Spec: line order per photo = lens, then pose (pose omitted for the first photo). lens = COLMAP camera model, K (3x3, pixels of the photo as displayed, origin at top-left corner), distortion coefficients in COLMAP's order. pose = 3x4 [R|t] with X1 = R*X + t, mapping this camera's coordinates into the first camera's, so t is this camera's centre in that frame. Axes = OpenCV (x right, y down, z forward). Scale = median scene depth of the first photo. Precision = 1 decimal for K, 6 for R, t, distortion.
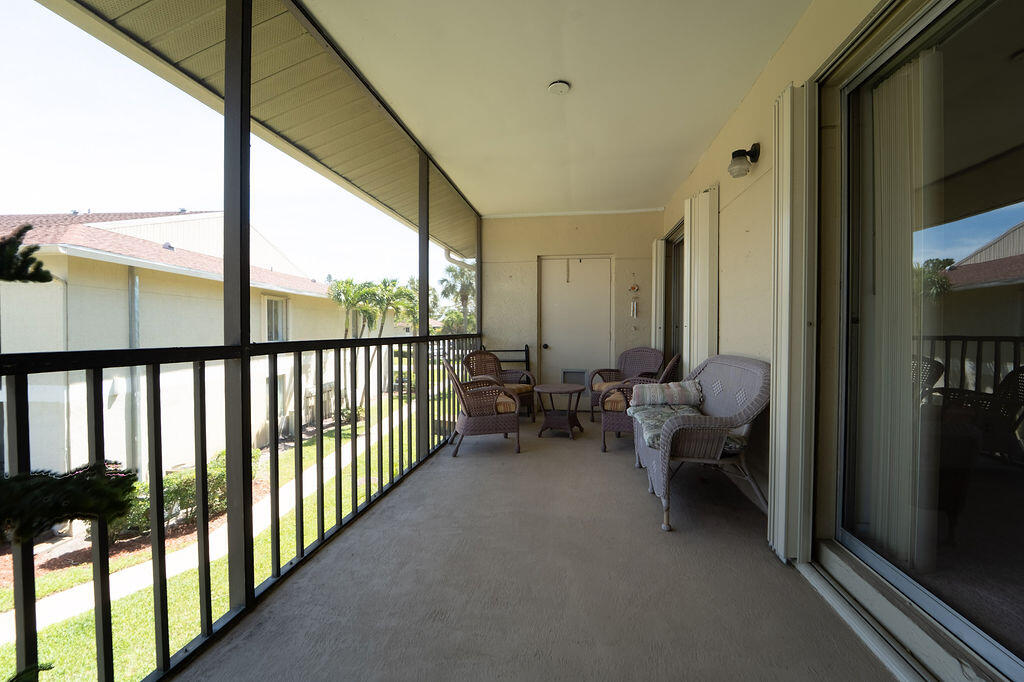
lens RADIAL K [[425.2, 0, 512.0], [0, 425.2, 341.0], [0, 0, 1]] dist [-0.001398, -0.000150]
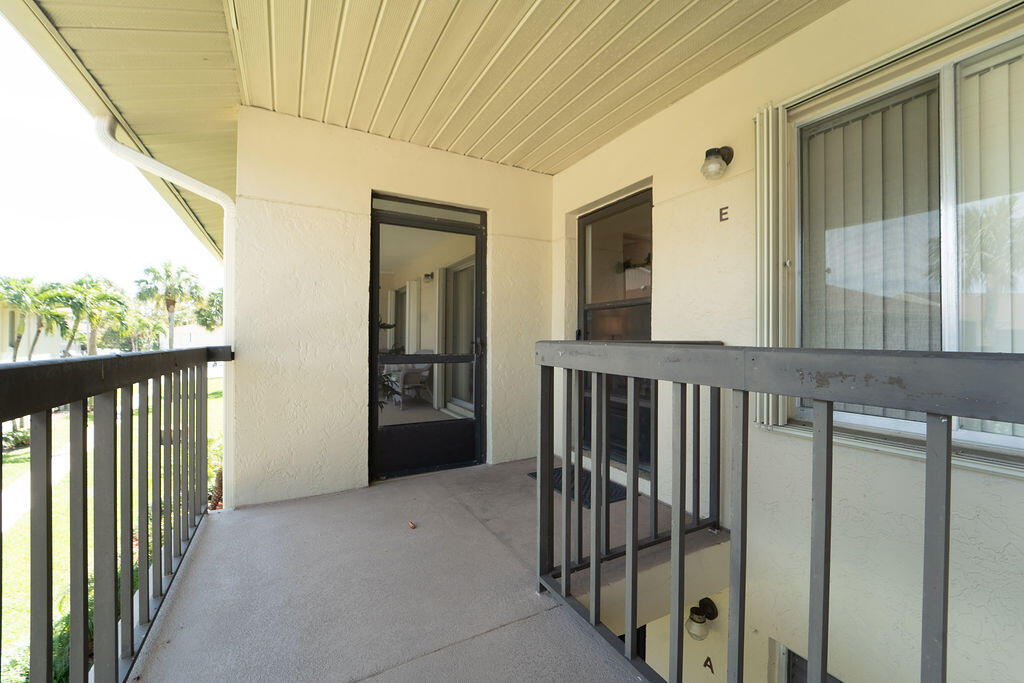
lens RADIAL K [[411.7, 0, 512.0], [0, 411.7, 341.5], [0, 0, 1]] dist [0.000162, 0.000029]
pose [[0.796409, 0.002508, 0.604753, -0.107187], [0.008834, 0.999836, -0.015781, 0.005339], [-0.604694, 0.017910, 0.796256, -0.244633]]
